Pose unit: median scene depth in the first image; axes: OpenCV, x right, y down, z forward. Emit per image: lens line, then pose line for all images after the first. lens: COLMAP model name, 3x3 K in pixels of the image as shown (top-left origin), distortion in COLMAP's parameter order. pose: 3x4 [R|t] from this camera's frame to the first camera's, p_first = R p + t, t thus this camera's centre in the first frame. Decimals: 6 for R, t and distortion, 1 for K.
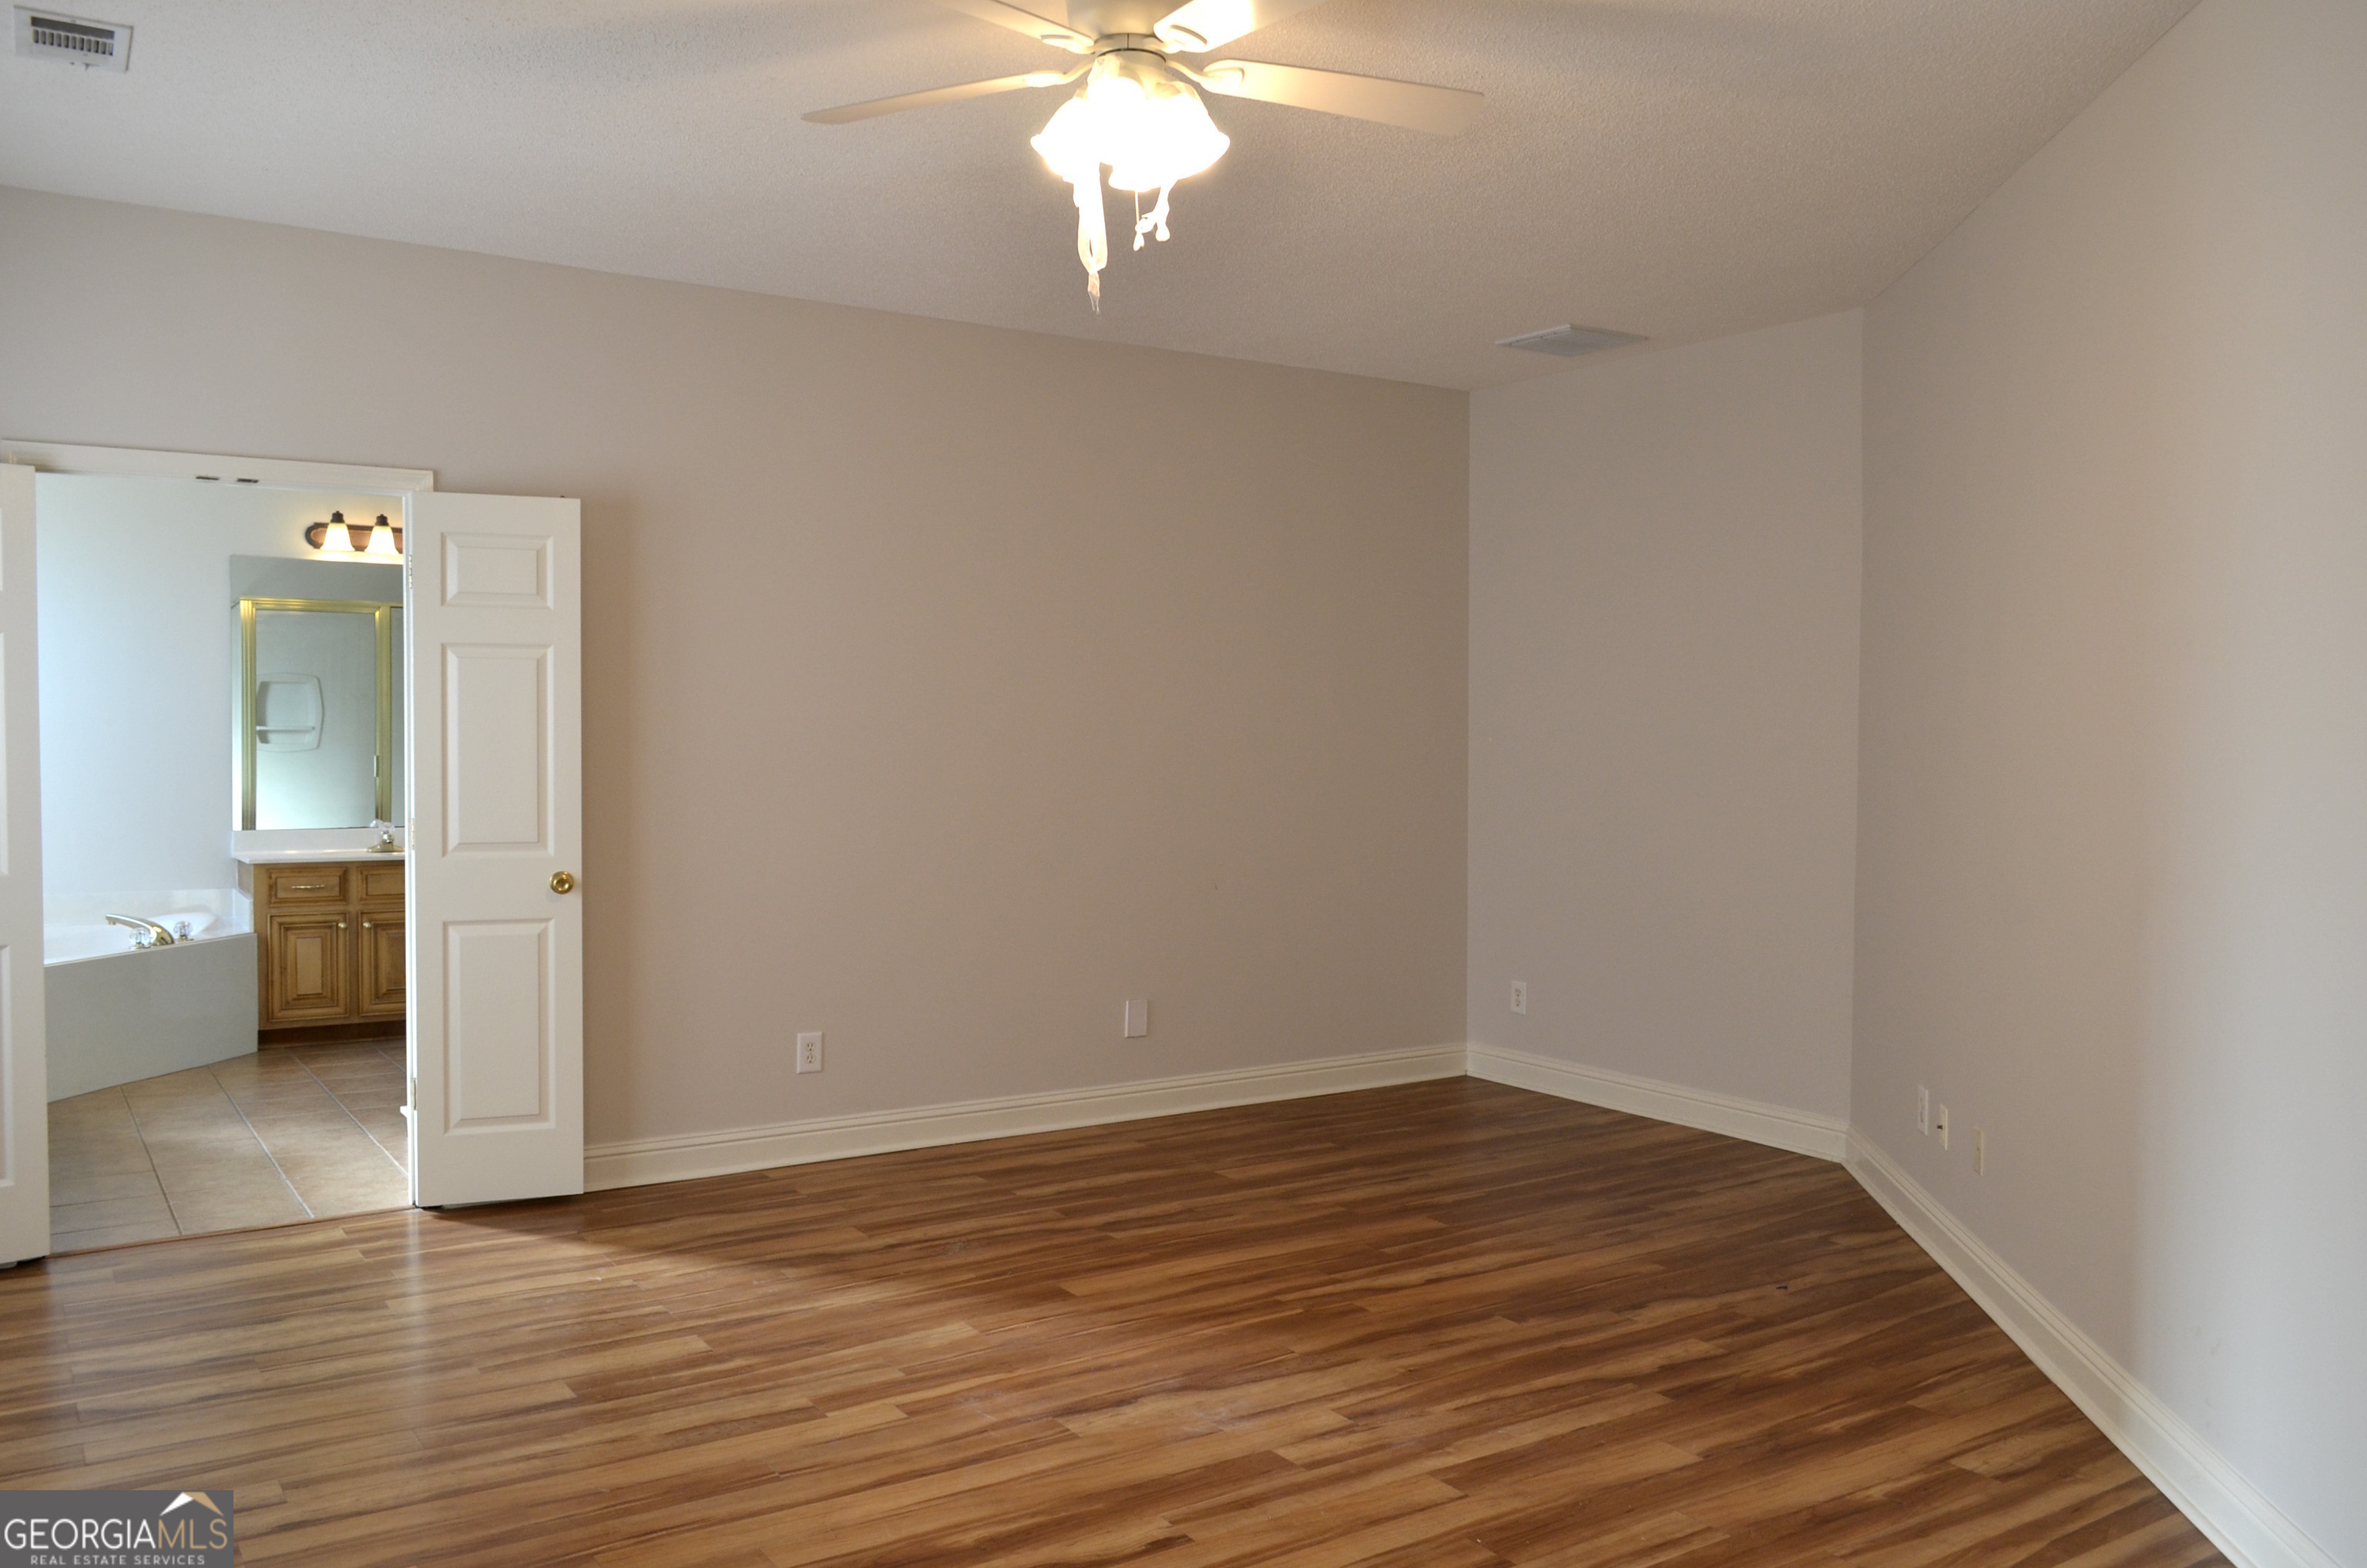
lens RADIAL K [[1838.0, 0, 1183.5], [0, 1838.0, 784.0], [0, 0, 1]] dist [-0.010389, 0.006912]
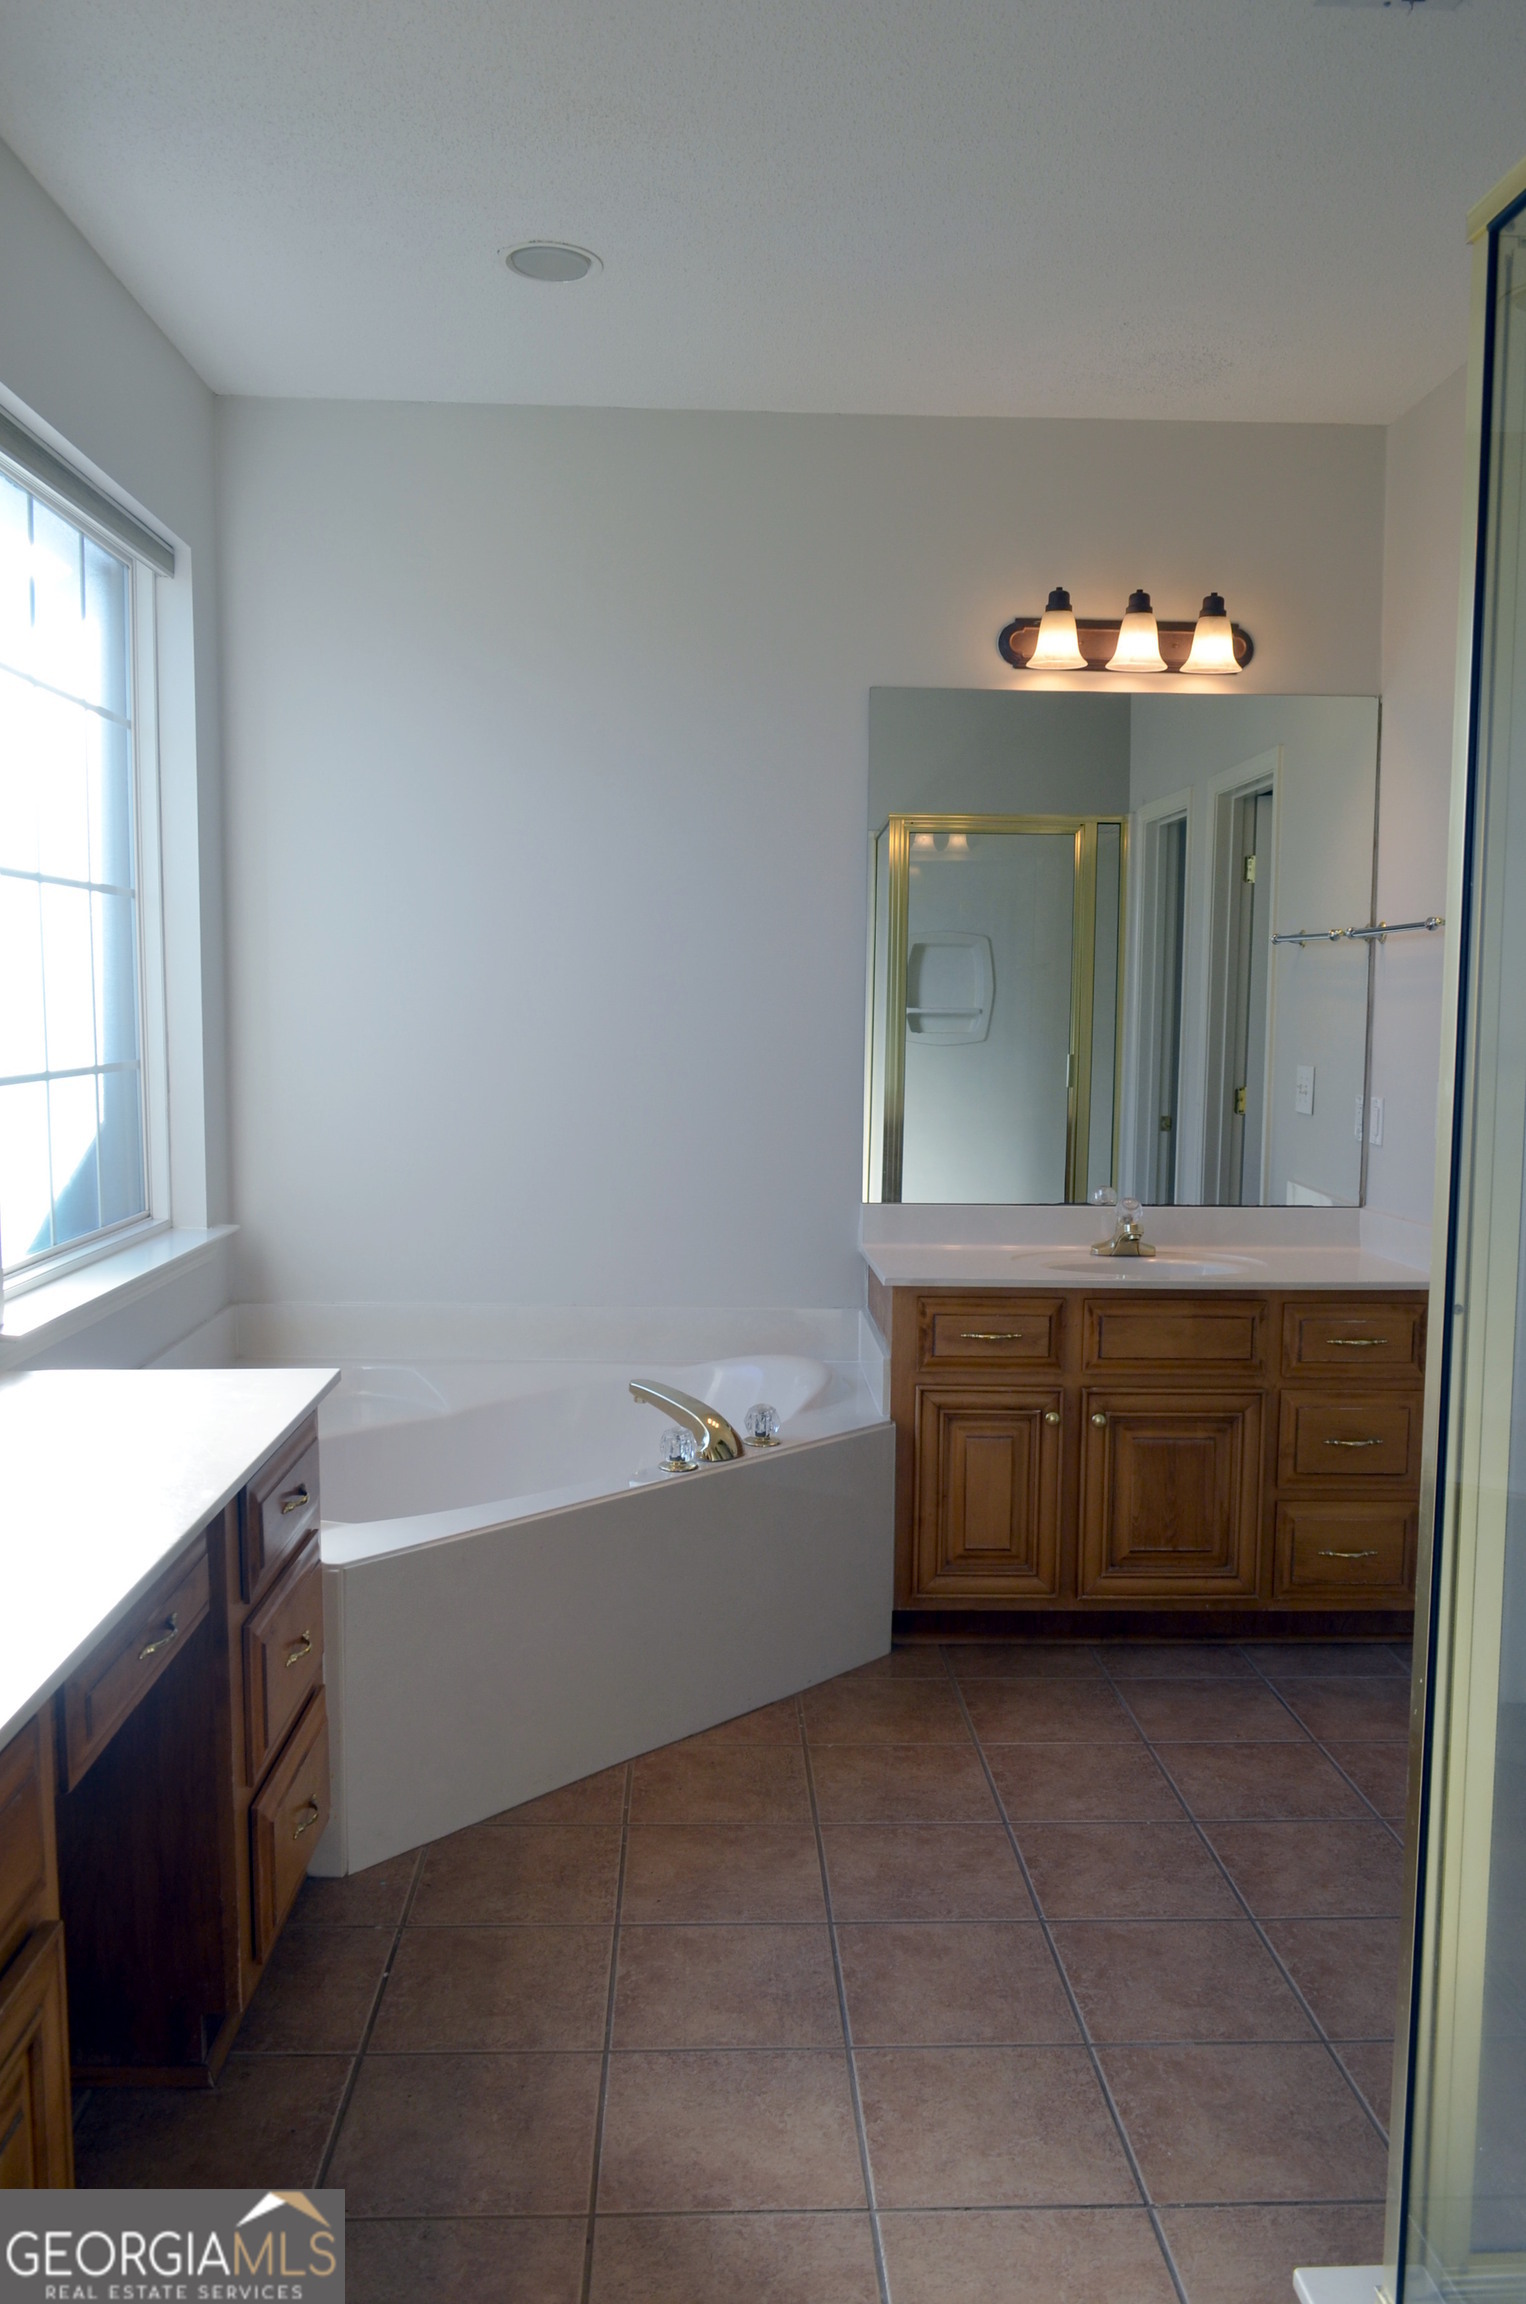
lens RADIAL K [[1789.0, 0, 763.0], [0, 1789.0, 1152.0], [0, 0, 1]] dist [-0.010389, 0.006912]
pose [[0.853456, 0.047015, -0.519039, -0.423464], [-0.021571, 0.998256, 0.054954, -0.028195], [0.520718, -0.035705, 0.852982, 0.839030]]
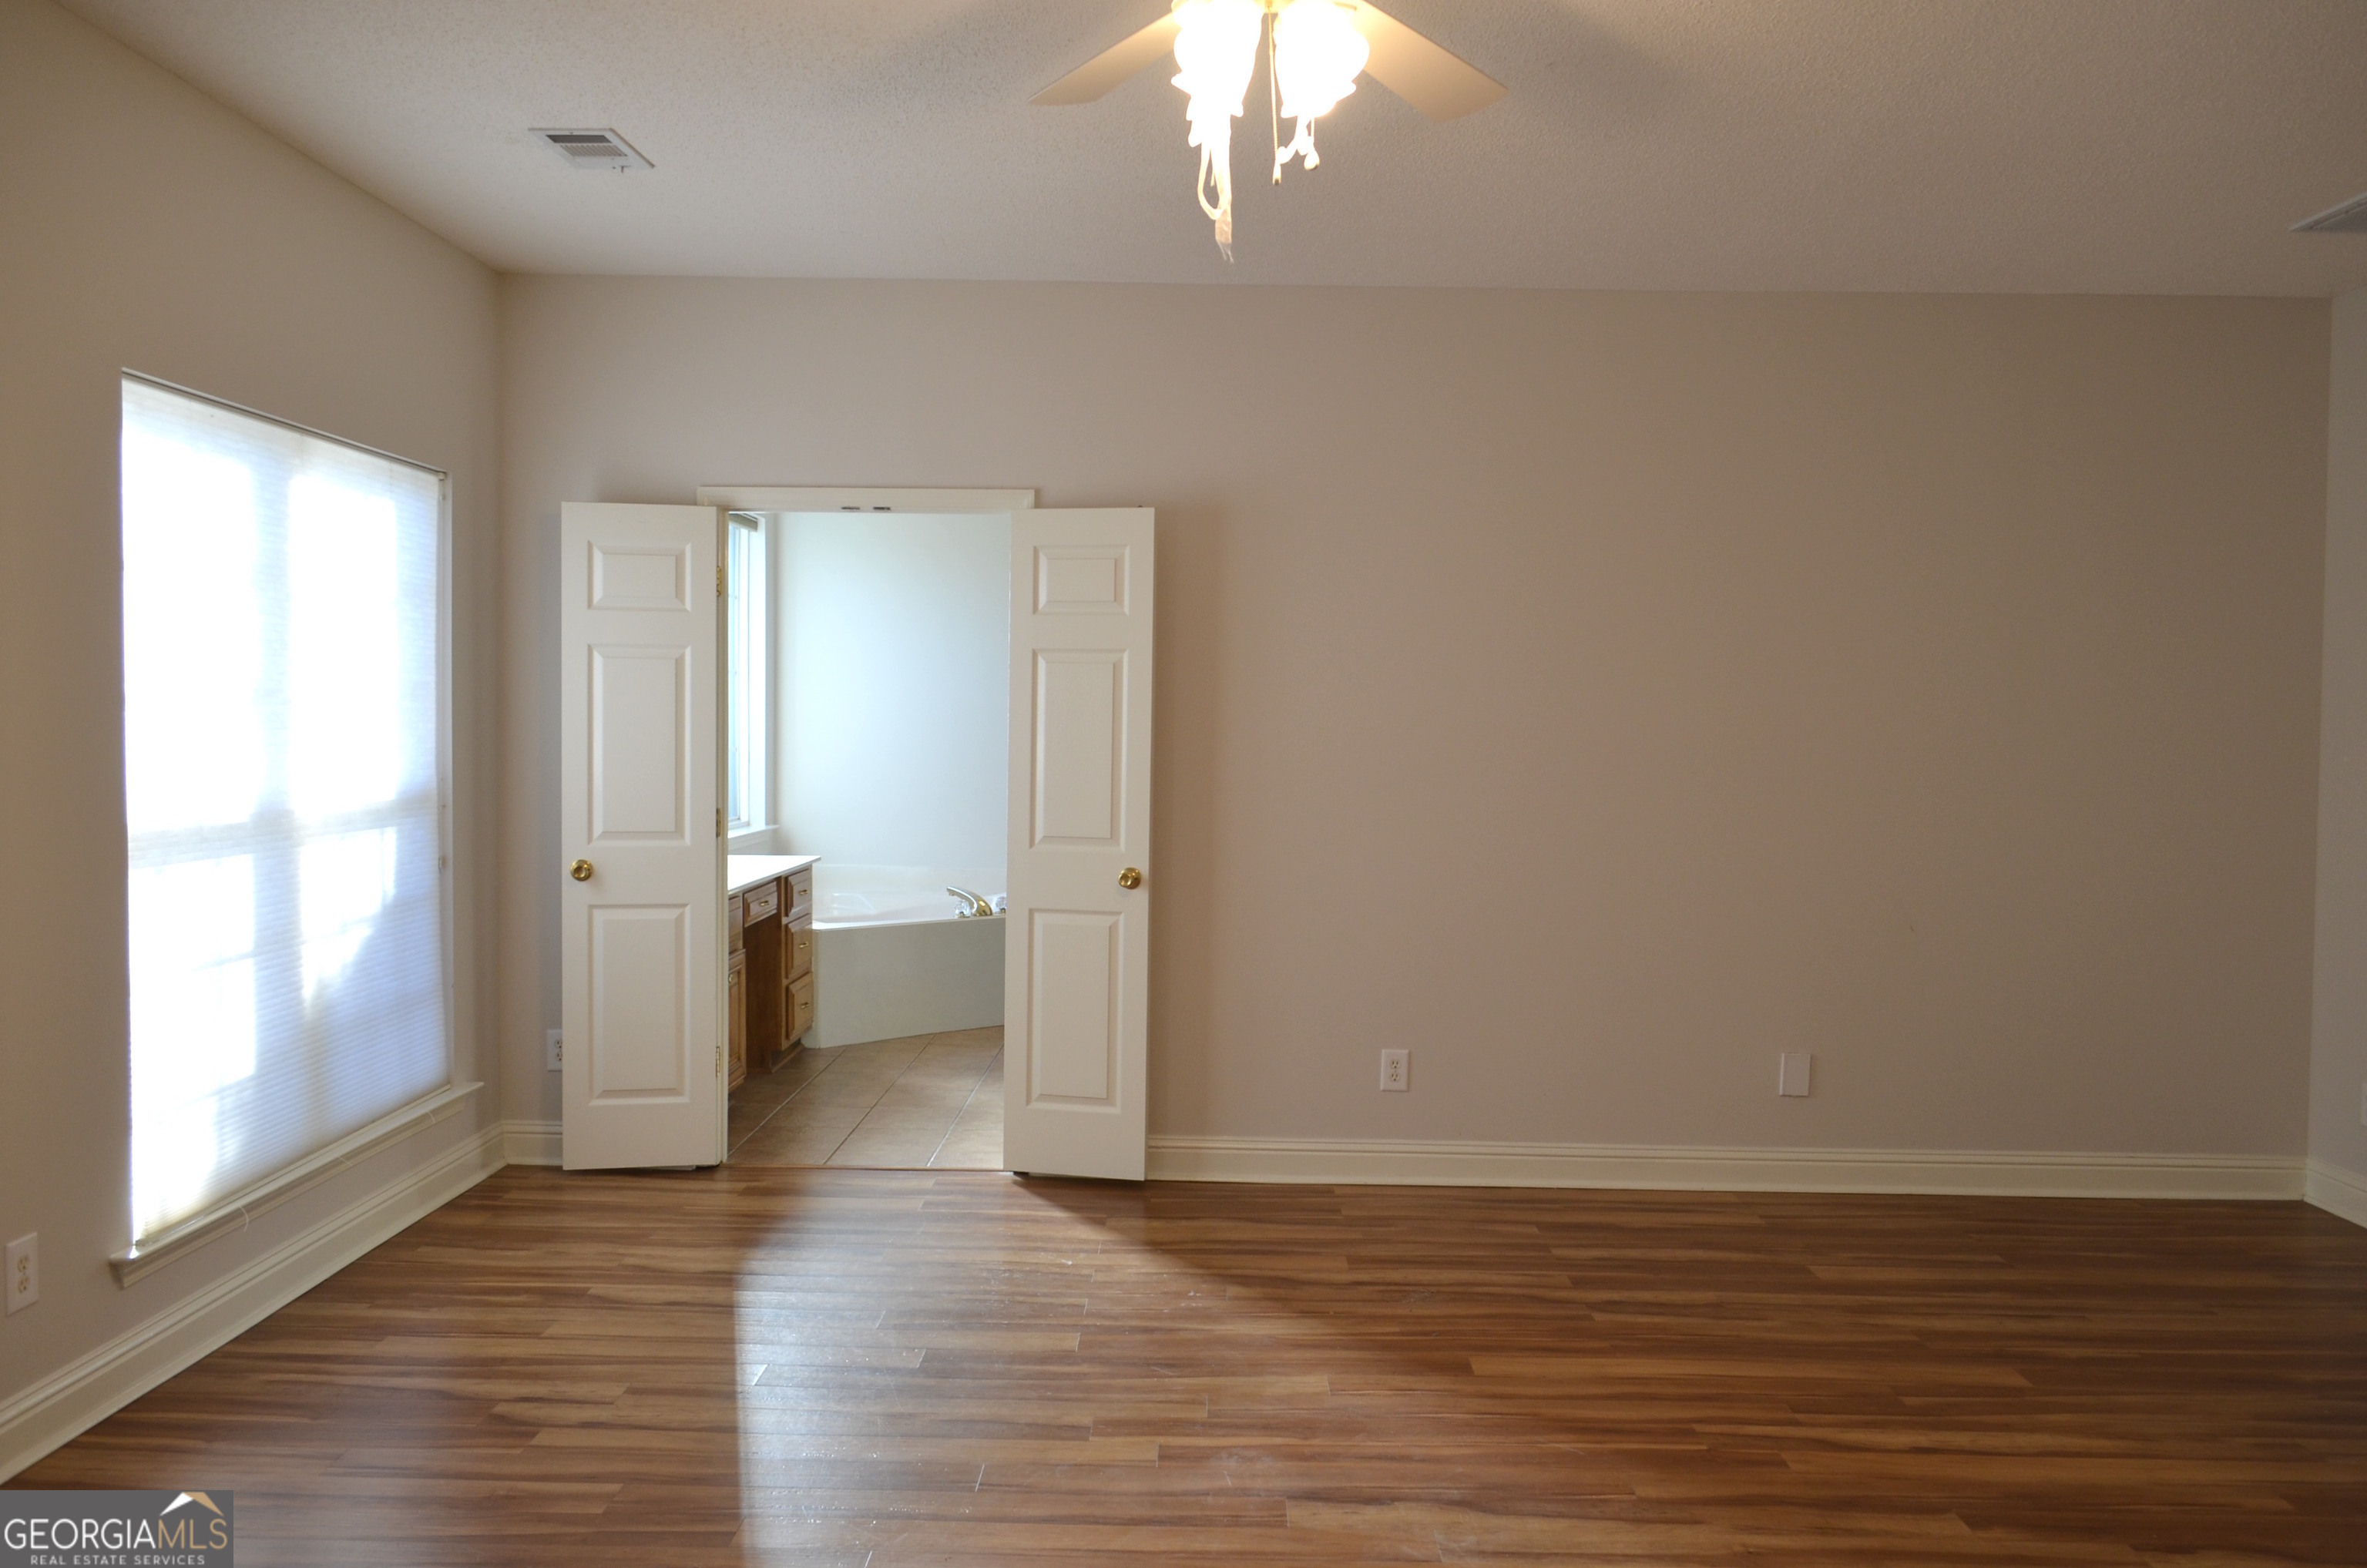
lens RADIAL K [[1838.0, 0, 1183.5], [0, 1838.0, 784.0], [0, 0, 1]] dist [-0.010389, 0.006912]
pose [[0.825457, 0.025715, -0.563879, 0.275736], [-0.028396, 0.999589, 0.004016, -0.004739], [0.563750, 0.012697, 0.825848, 0.161005]]
